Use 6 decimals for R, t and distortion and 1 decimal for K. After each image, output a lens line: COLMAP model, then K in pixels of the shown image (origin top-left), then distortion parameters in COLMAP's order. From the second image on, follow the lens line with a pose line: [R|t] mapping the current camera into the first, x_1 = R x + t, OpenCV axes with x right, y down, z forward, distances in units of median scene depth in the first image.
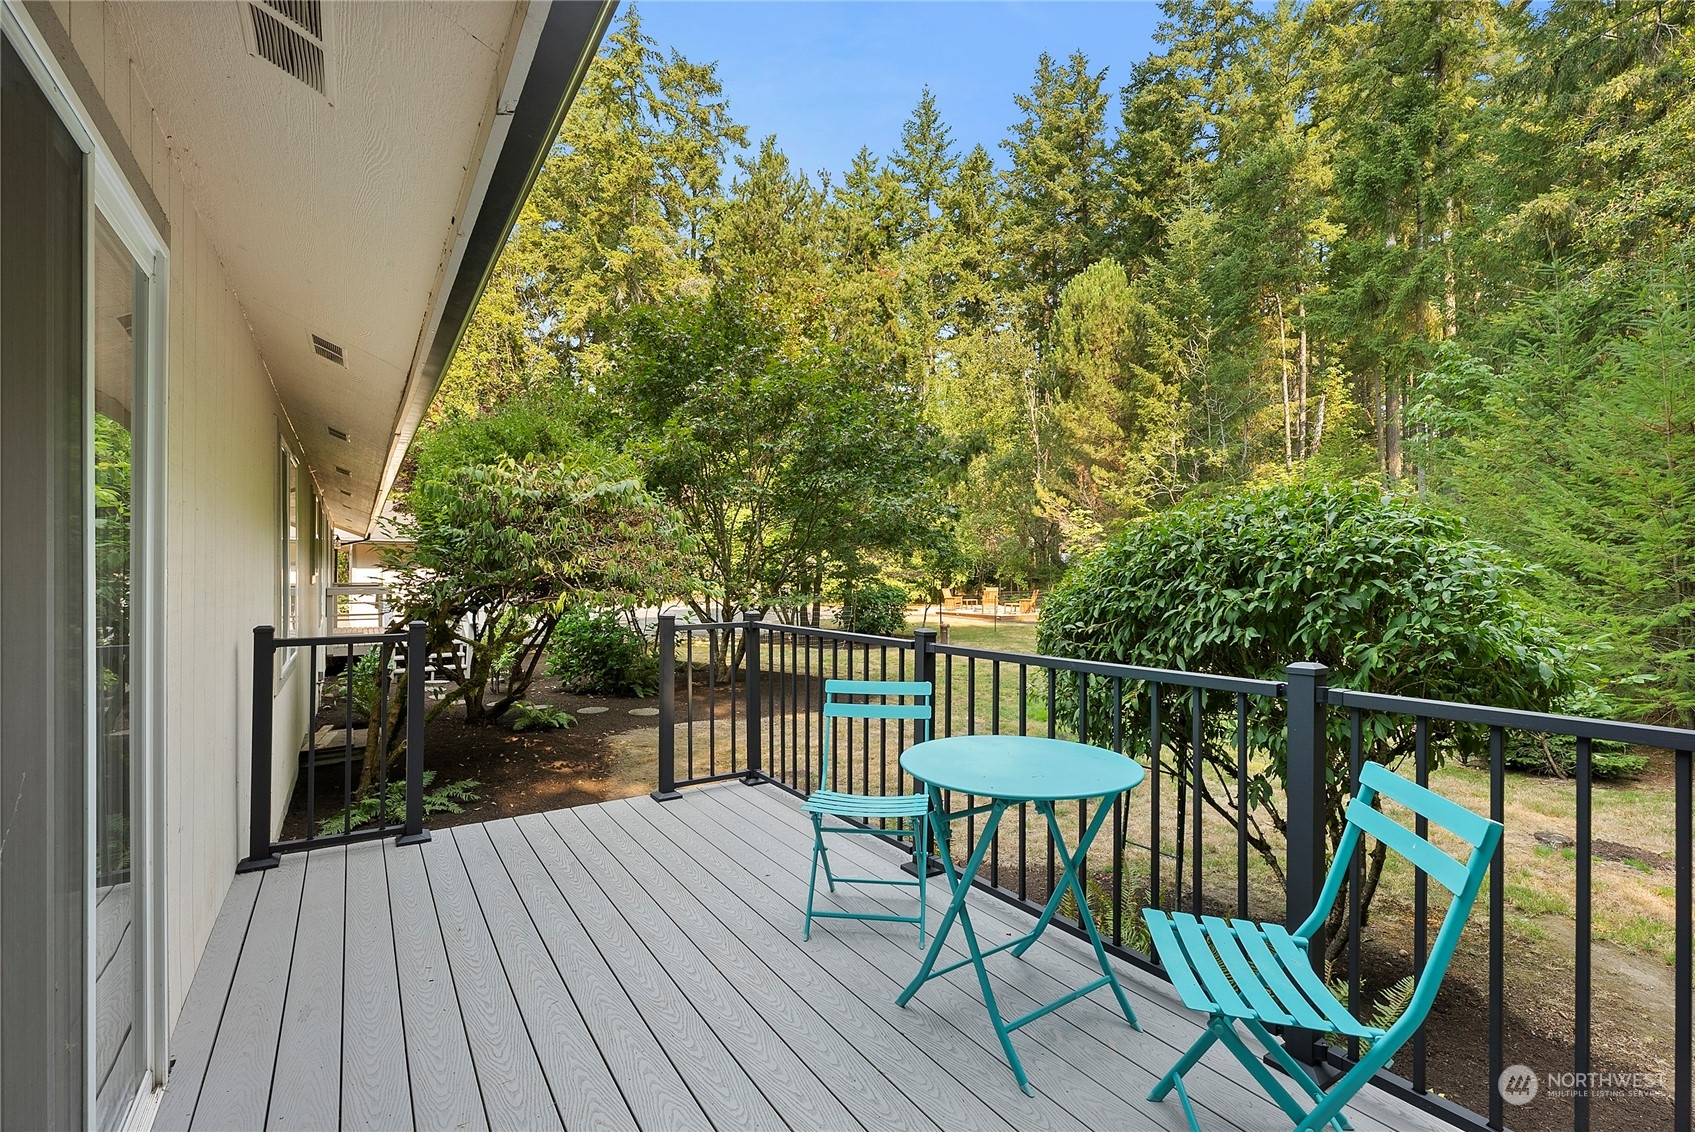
lens RADIAL K [[749.6, 0, 849.0], [0, 749.6, 562.7], [0, 0, 1]] dist [-0.001429, 0.001272]
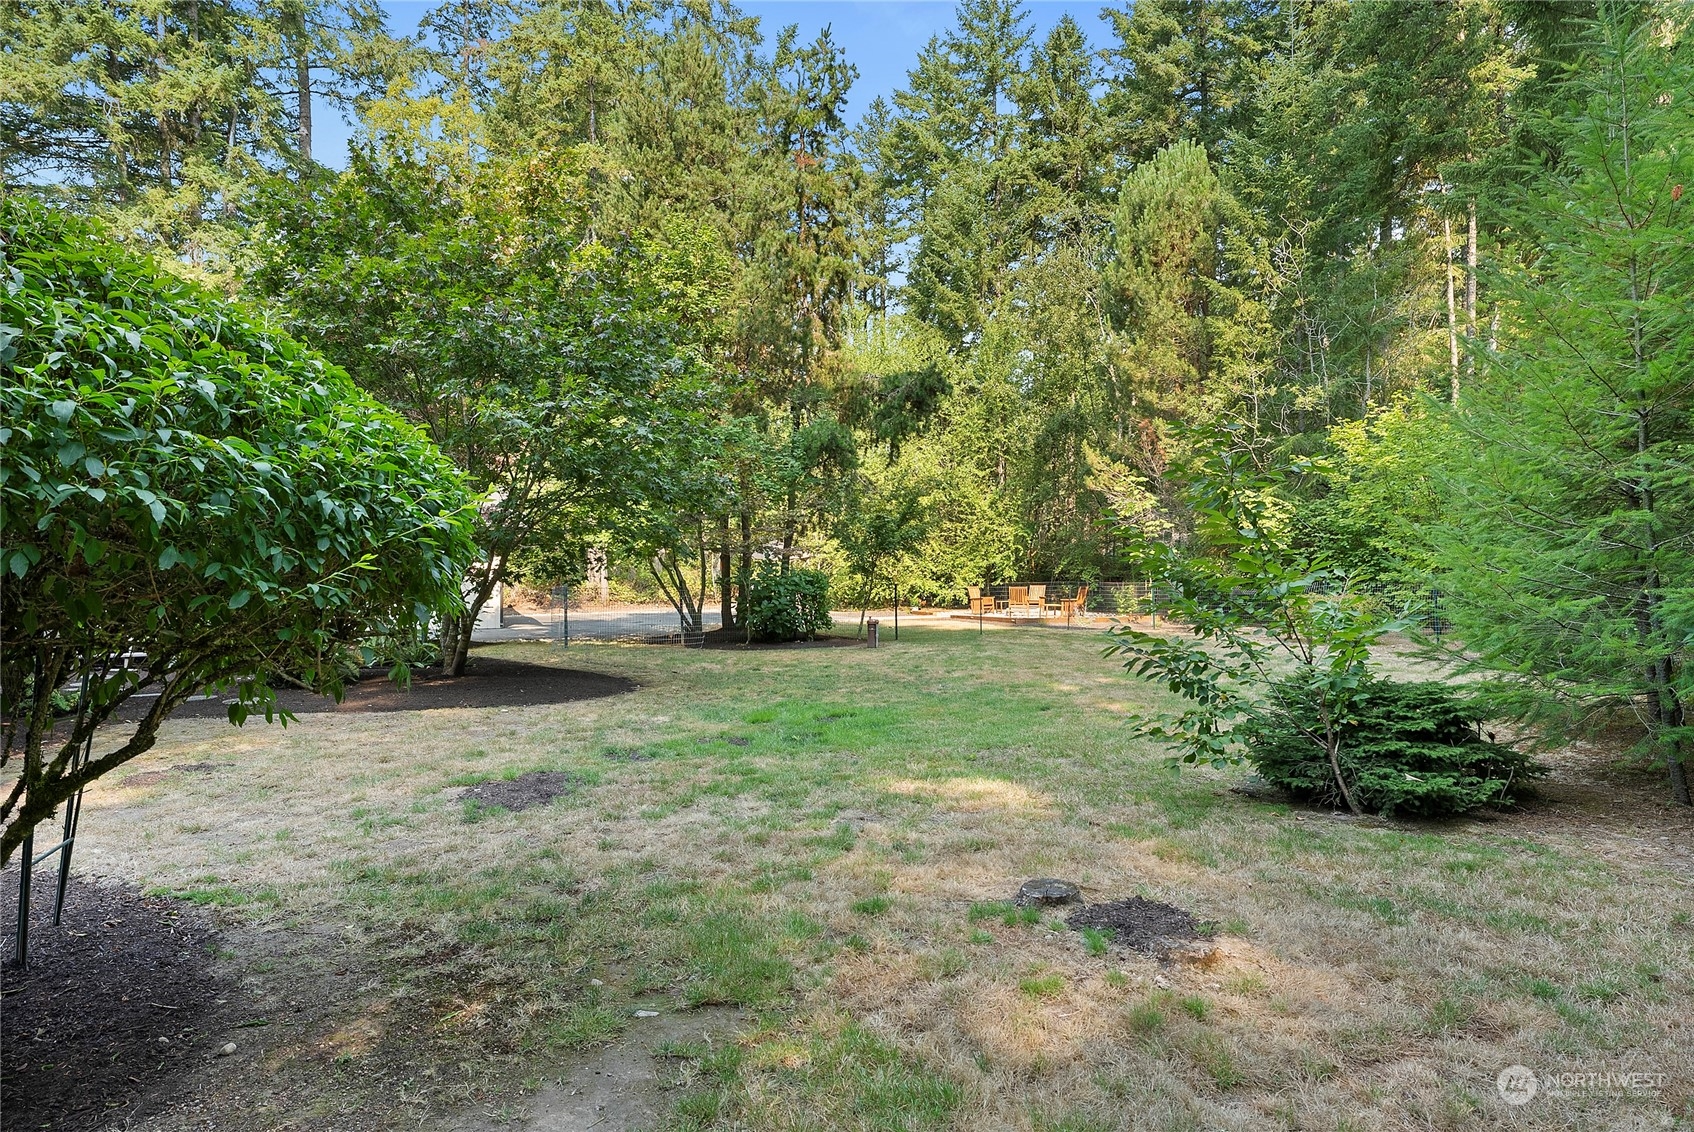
lens RADIAL K [[920.0, 0, 846.2], [0, 920.0, 575.0], [0, 0, 1]] dist [0.001309, 0.000645]
pose [[0.988442, -0.001481, -0.151594, 0.156316], [0.001788, 0.999997, 0.001889, 0.022858], [0.151590, -0.002139, 0.988441, 0.051326]]
